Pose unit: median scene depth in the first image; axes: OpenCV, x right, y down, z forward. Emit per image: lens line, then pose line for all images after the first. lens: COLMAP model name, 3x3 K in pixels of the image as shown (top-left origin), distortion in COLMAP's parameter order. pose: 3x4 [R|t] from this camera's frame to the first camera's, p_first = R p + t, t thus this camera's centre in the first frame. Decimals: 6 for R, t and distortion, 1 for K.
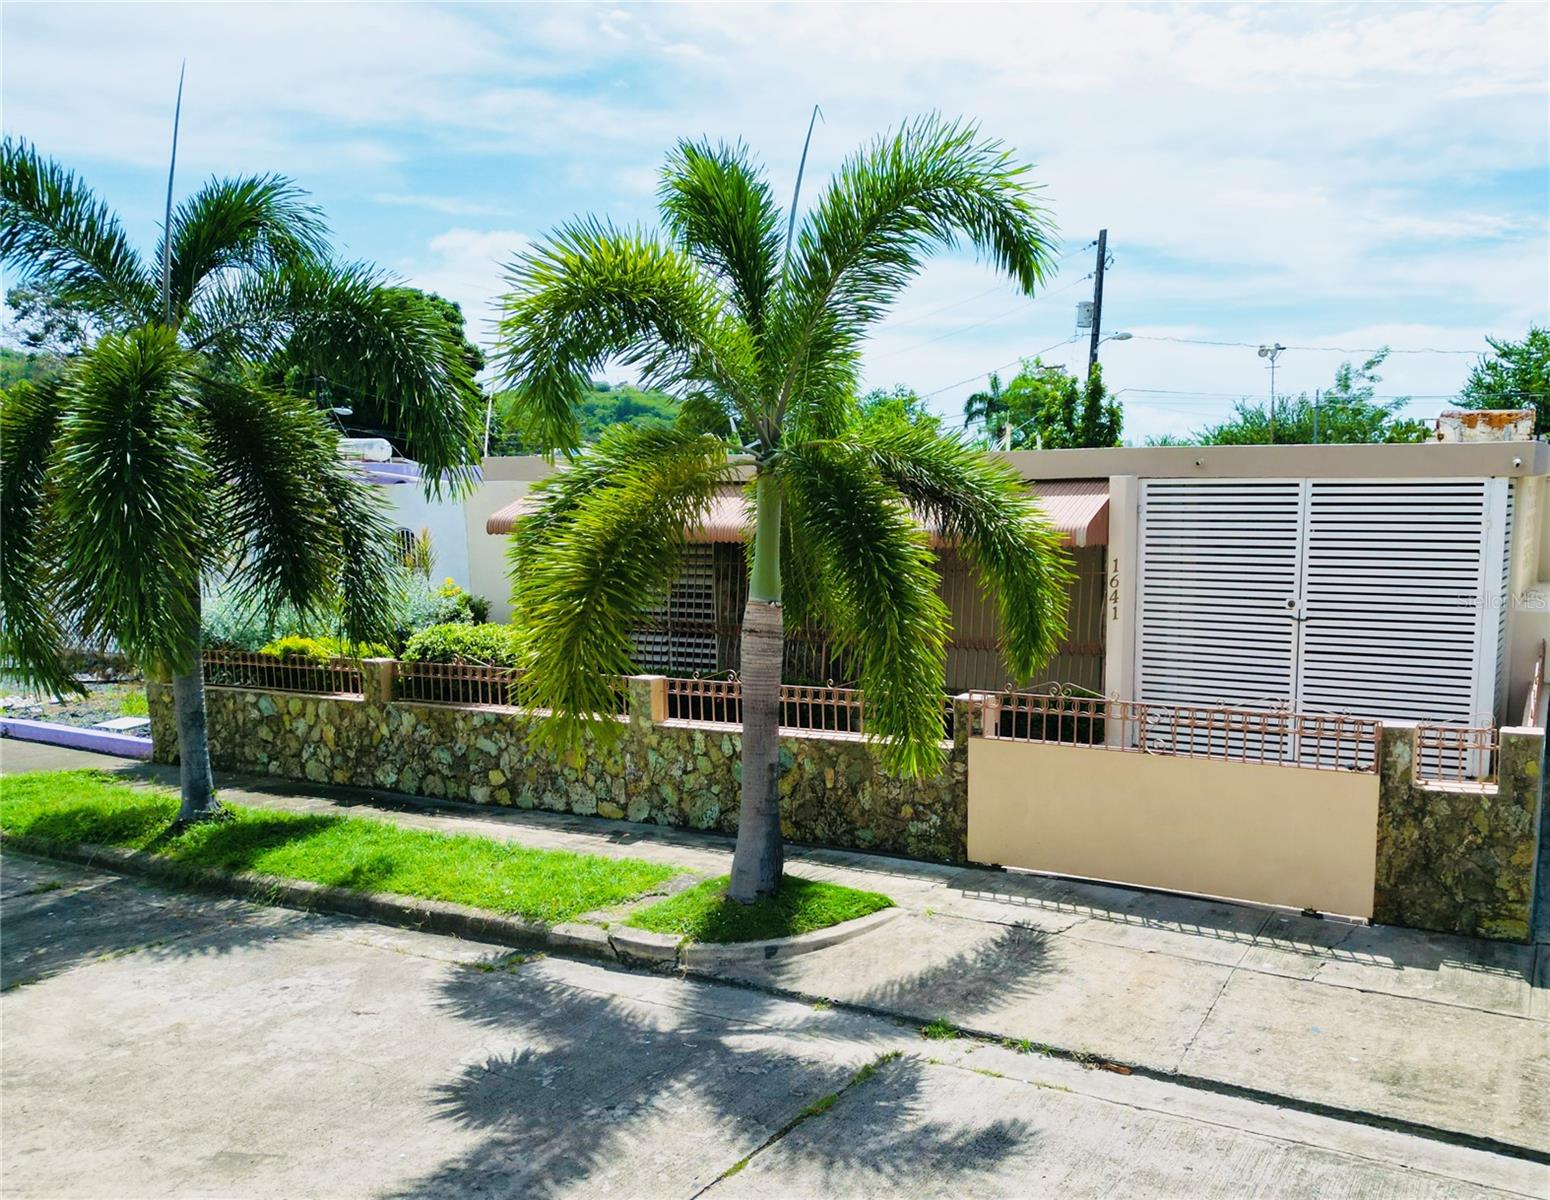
lens RADIAL K [[1311.4, 0, 958.2], [0, 1311.4, 677.7], [0, 0, 1]] dist [0.074949, -0.075244]
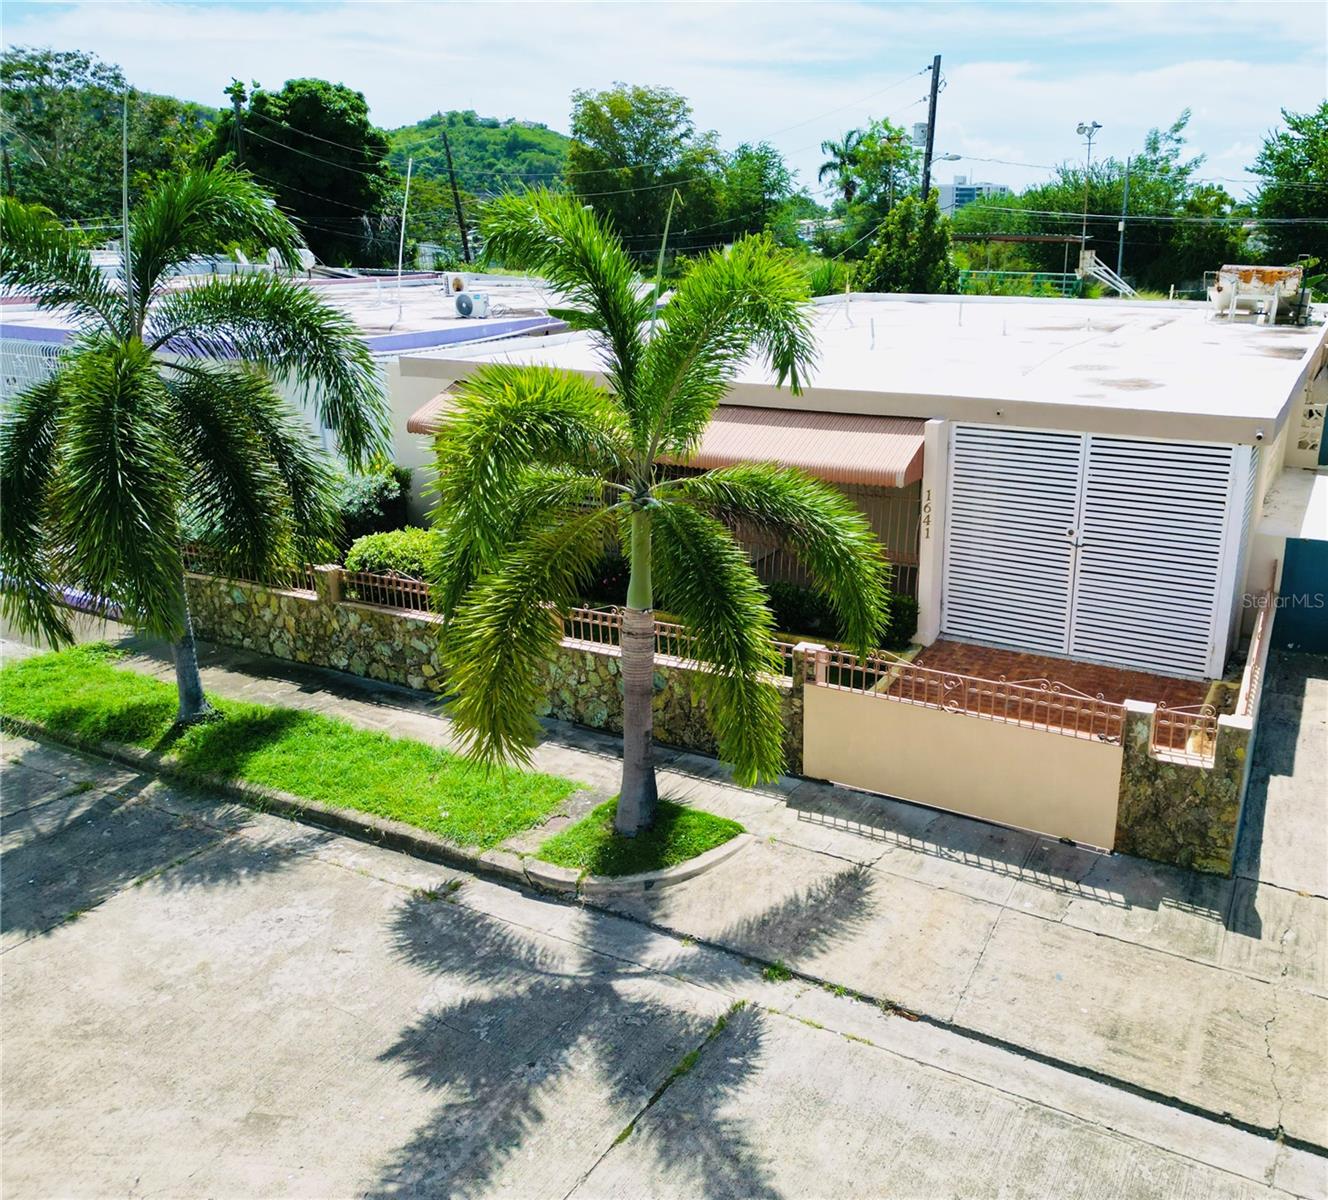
lens RADIAL K [[1113.1, 0, 811.2], [0, 1113.1, 571.6], [0, 0, 1]] dist [0.072907, -0.073208]
pose [[0.999994, 0.003427, 0.000663, 0.012066], [-0.003489, 0.986822, 0.161771, -0.204297], [-0.000100, -0.161773, 0.986828, -0.032163]]
